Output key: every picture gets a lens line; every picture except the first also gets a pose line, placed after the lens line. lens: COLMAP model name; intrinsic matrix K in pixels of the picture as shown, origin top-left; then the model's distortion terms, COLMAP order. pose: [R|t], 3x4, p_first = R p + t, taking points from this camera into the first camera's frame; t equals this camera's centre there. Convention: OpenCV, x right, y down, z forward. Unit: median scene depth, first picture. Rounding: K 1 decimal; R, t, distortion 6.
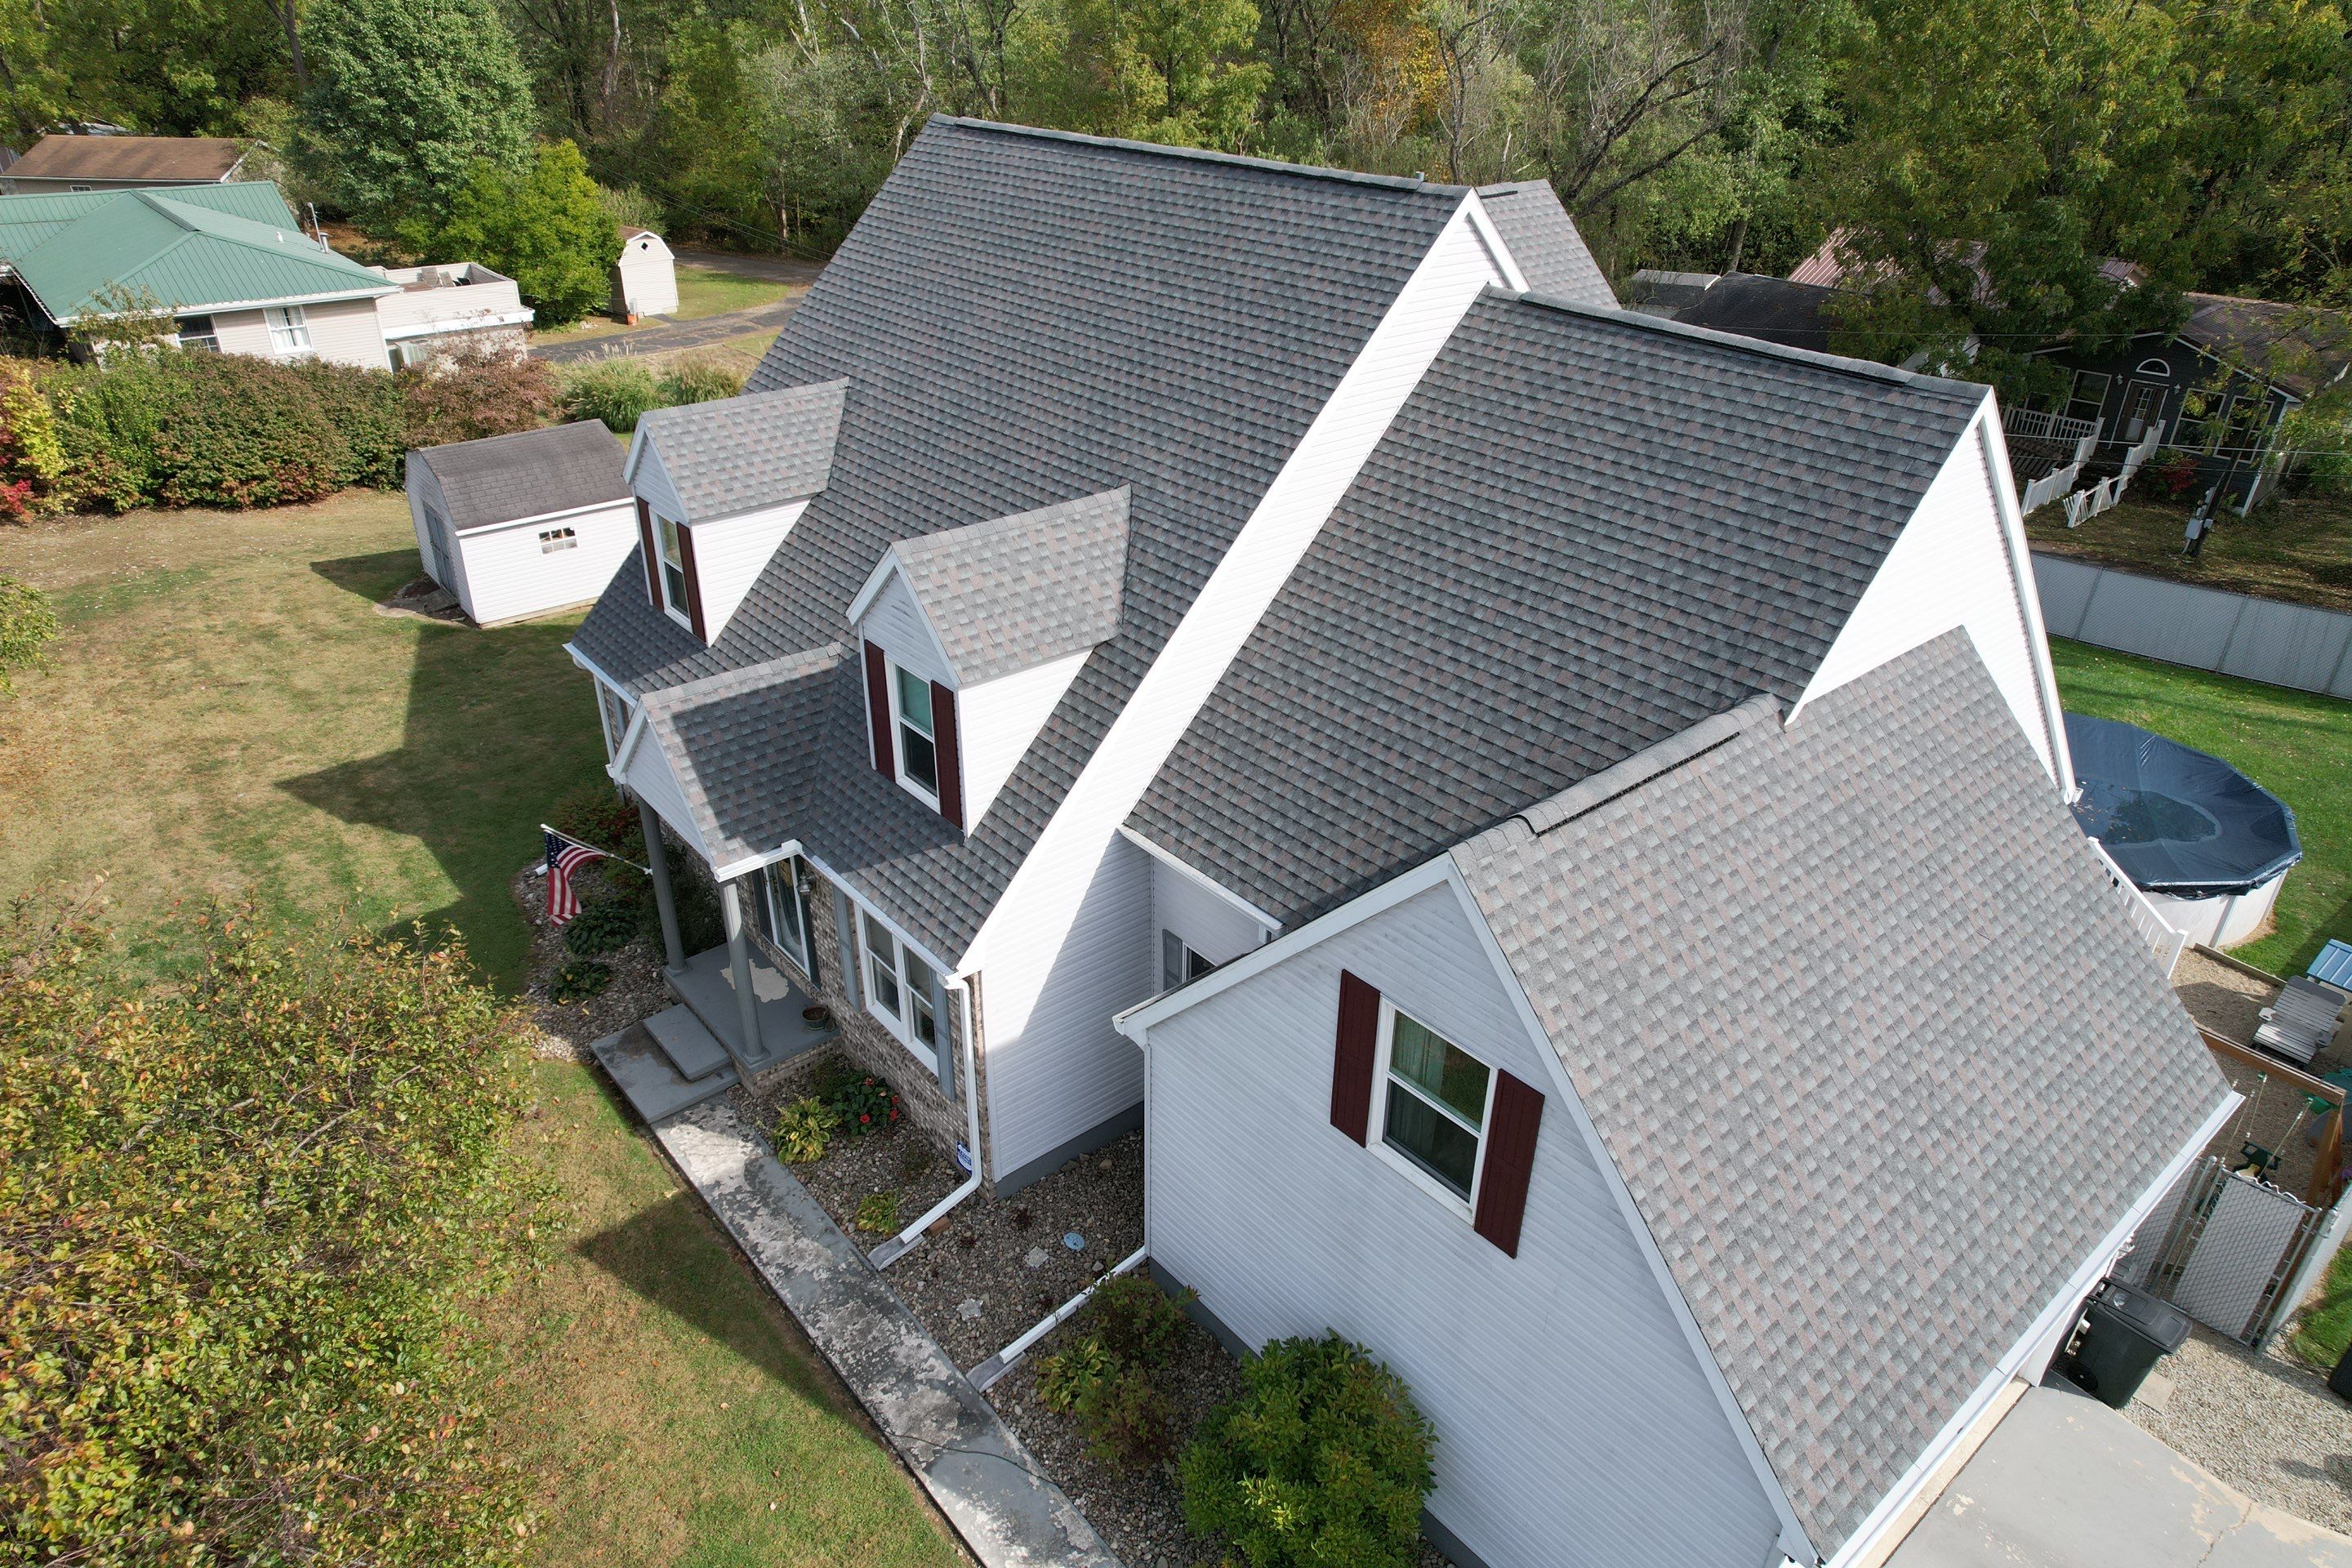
lens RADIAL K [[1498.6, 0, 1176.1], [0, 1498.6, 789.4], [0, 0, 1]] dist [-0.066164, 0.051206]
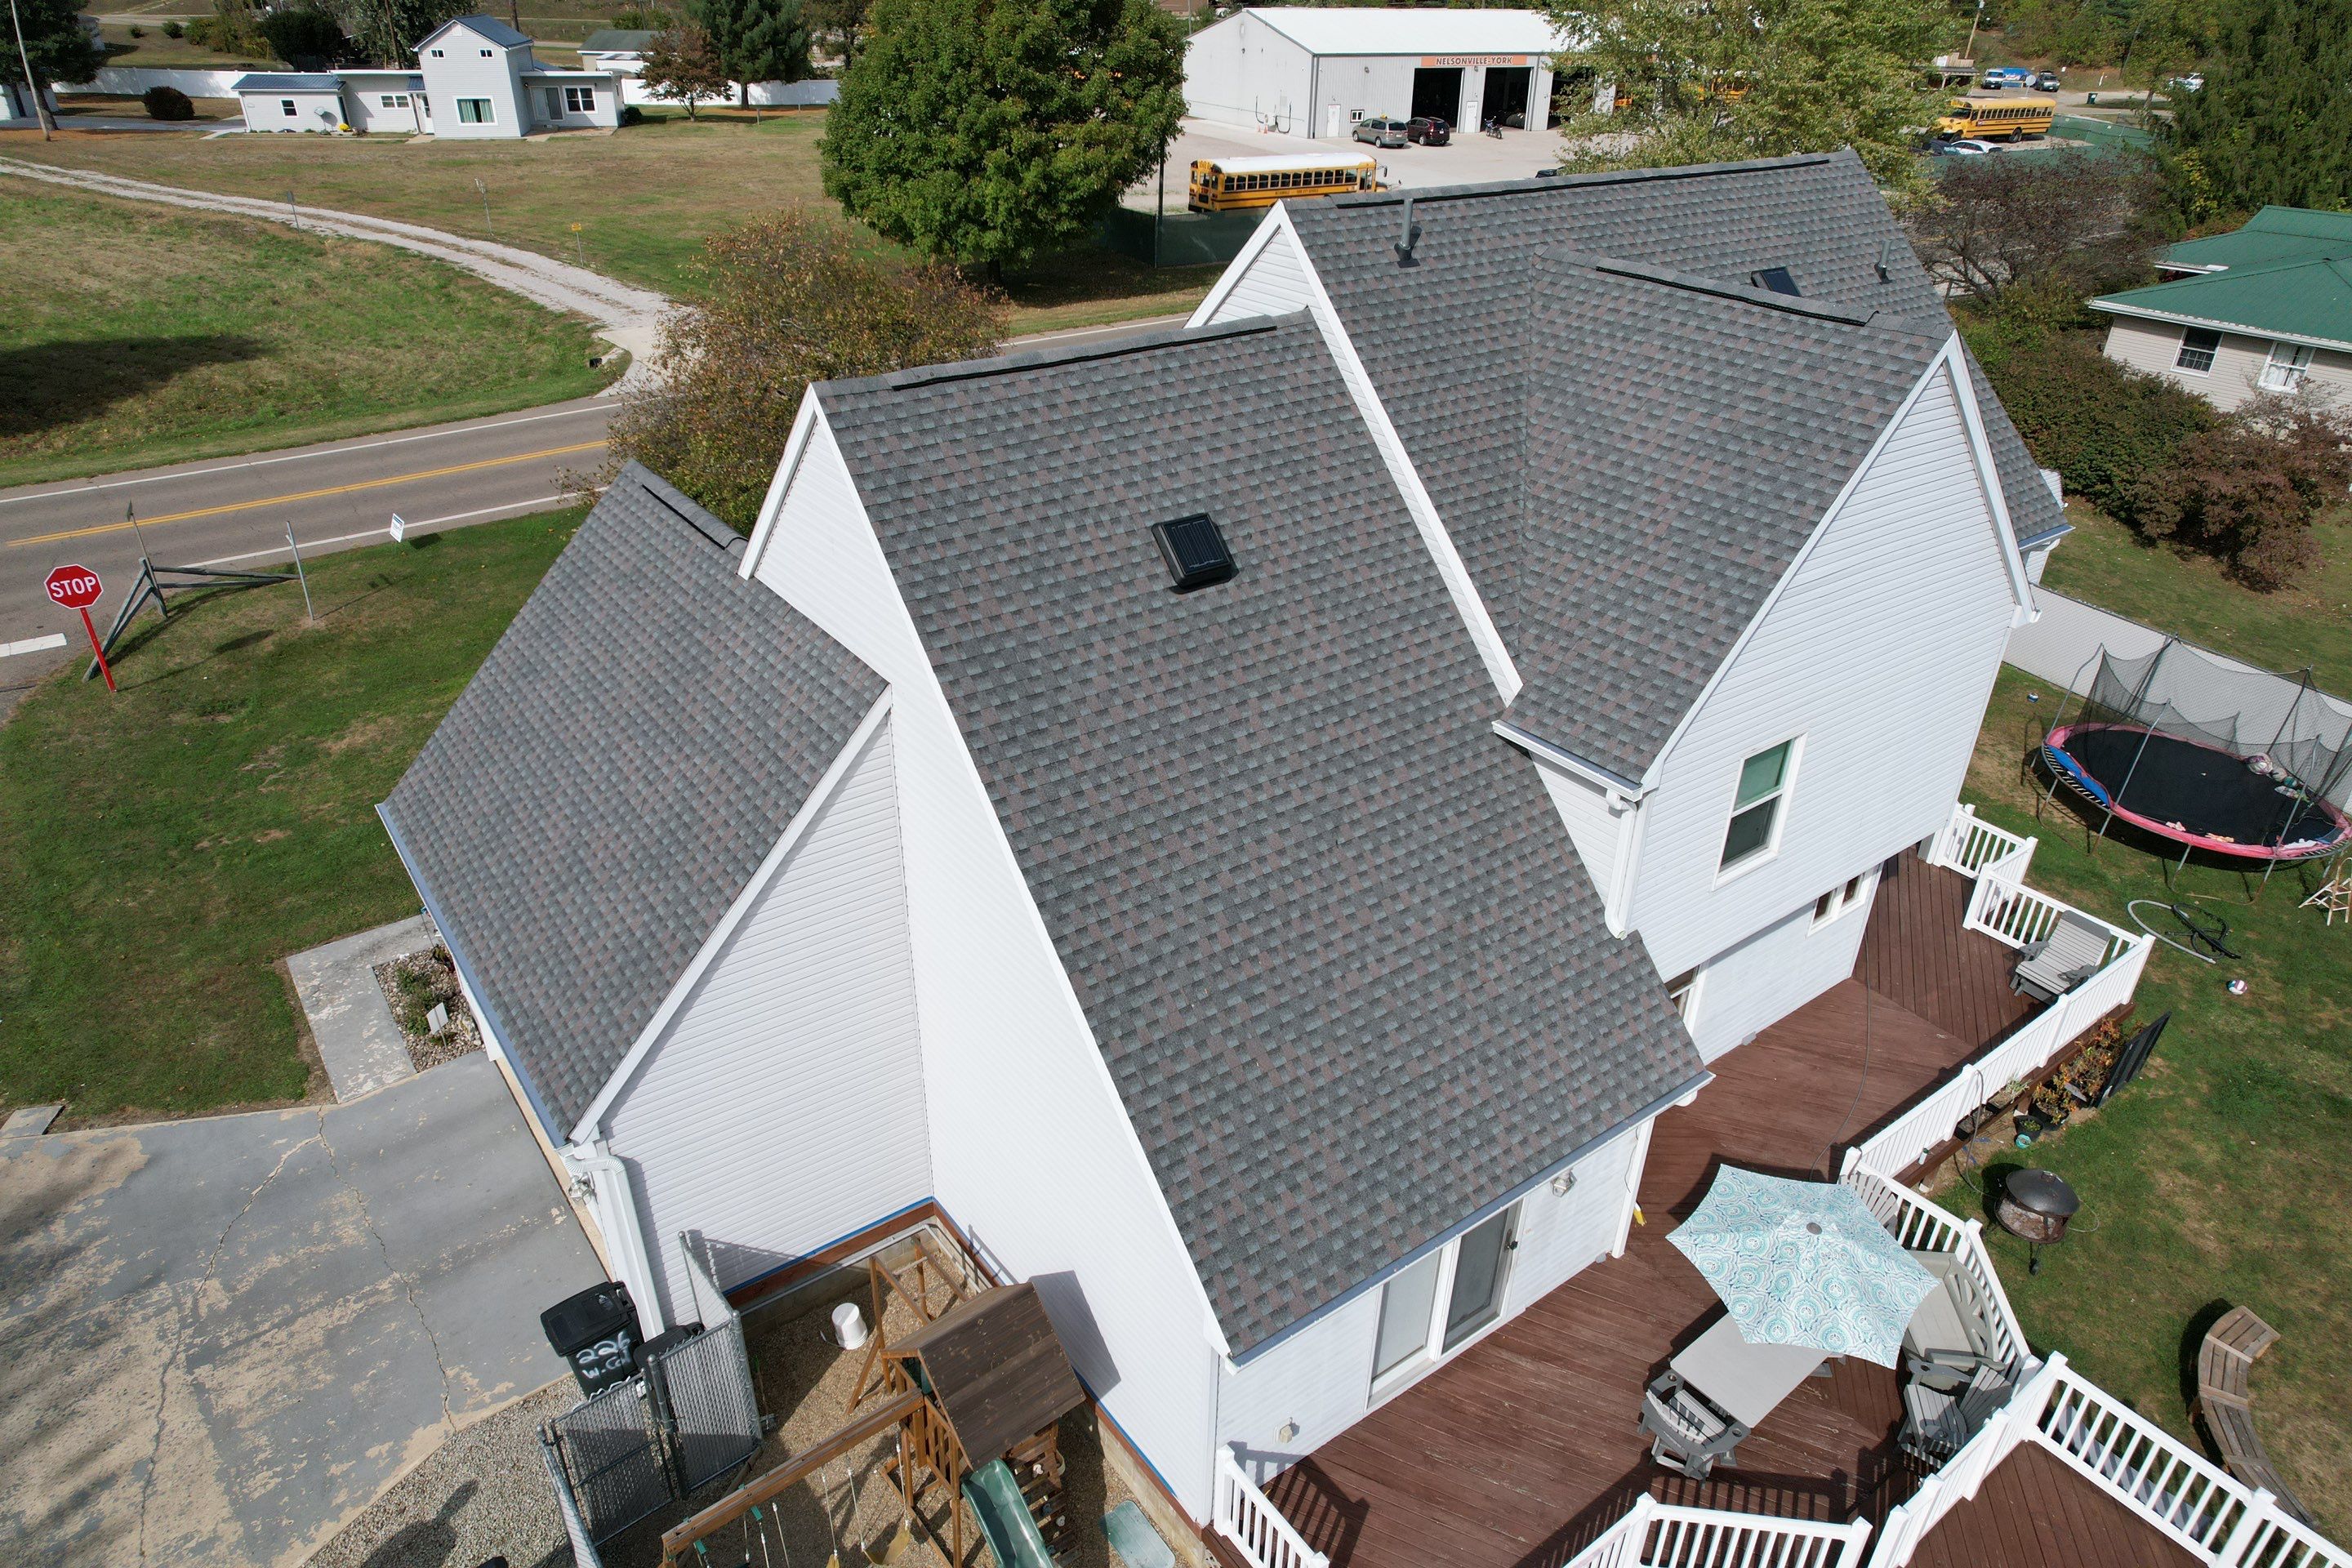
lens RADIAL K [[1498.6, 0, 1172.9], [0, 1498.6, 786.8], [0, 0, 1]] dist [-0.066164, 0.051206]
pose [[-0.063640, 0.478576, -0.875737, 1.193896], [-0.496462, 0.746046, 0.443780, -0.491478], [0.865723, 0.463012, 0.190116, 0.883334]]
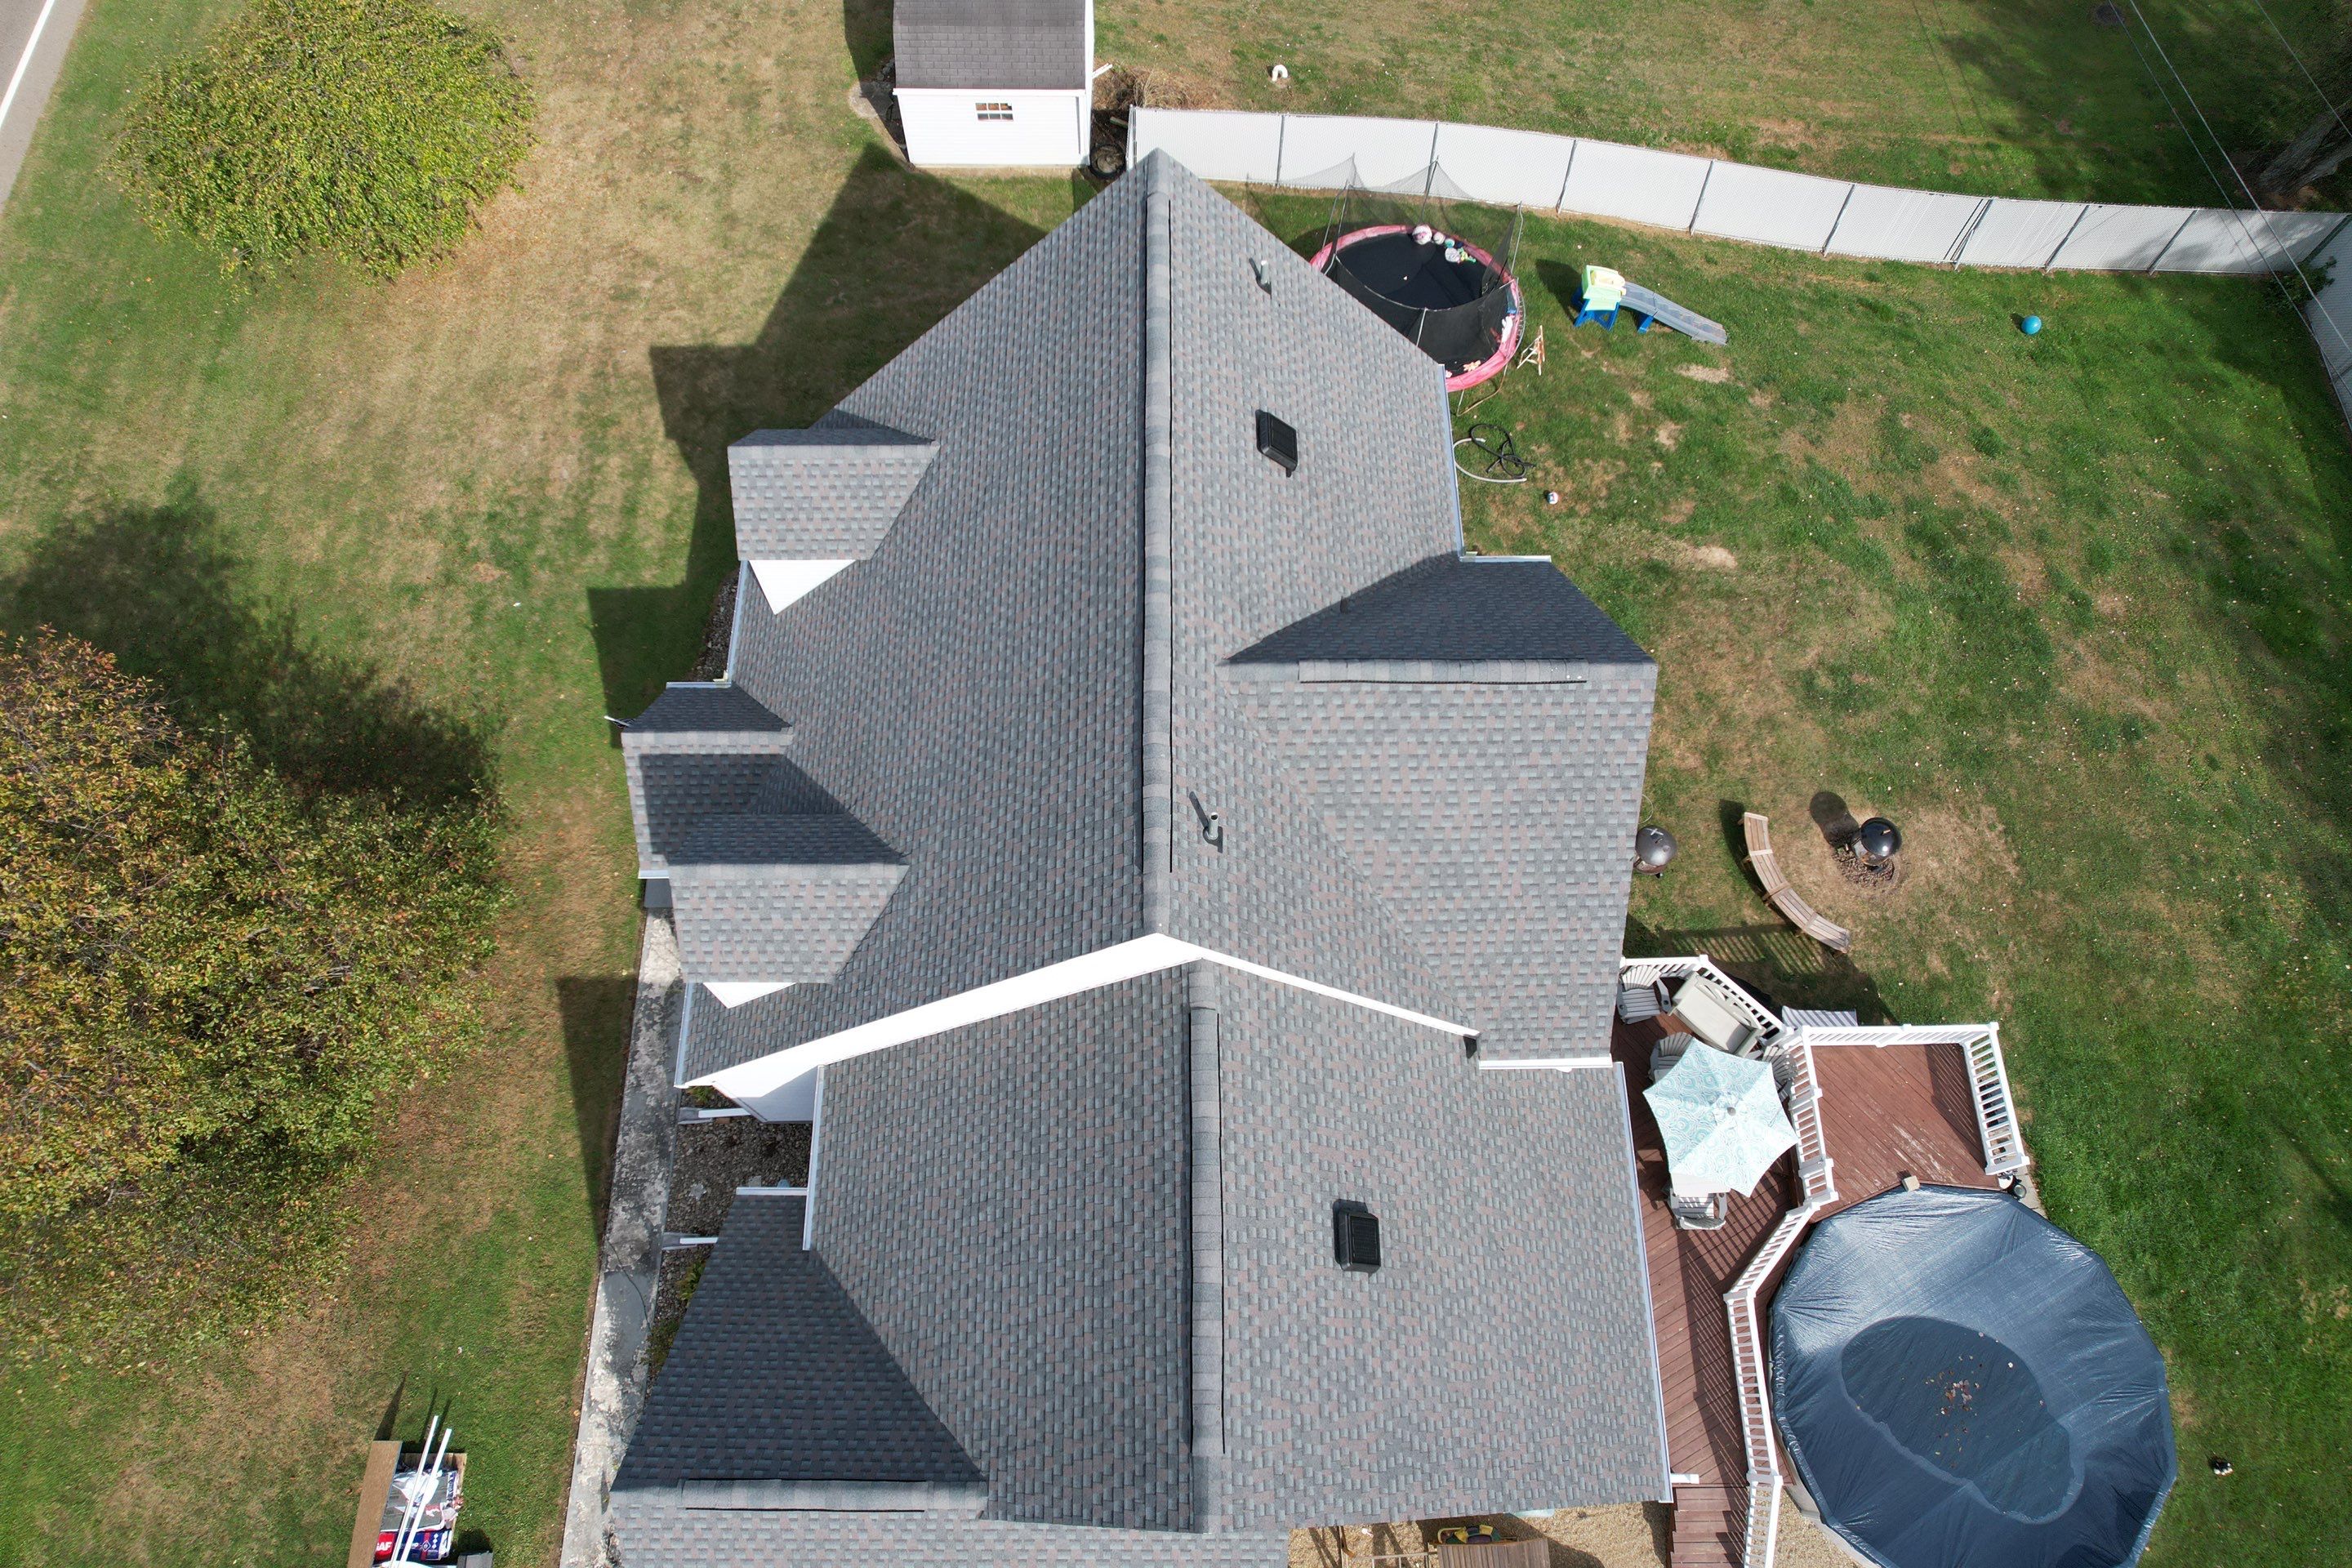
lens RADIAL K [[1498.6, 0, 1177.2], [0, 1498.6, 789.0], [0, 0, 1]] dist [-0.066164, 0.051206]
pose [[0.771045, 0.580938, -0.260769, 0.387033], [-0.304585, 0.696092, 0.650142, -1.045811], [0.559211, -0.421862, 0.713663, 0.340091]]
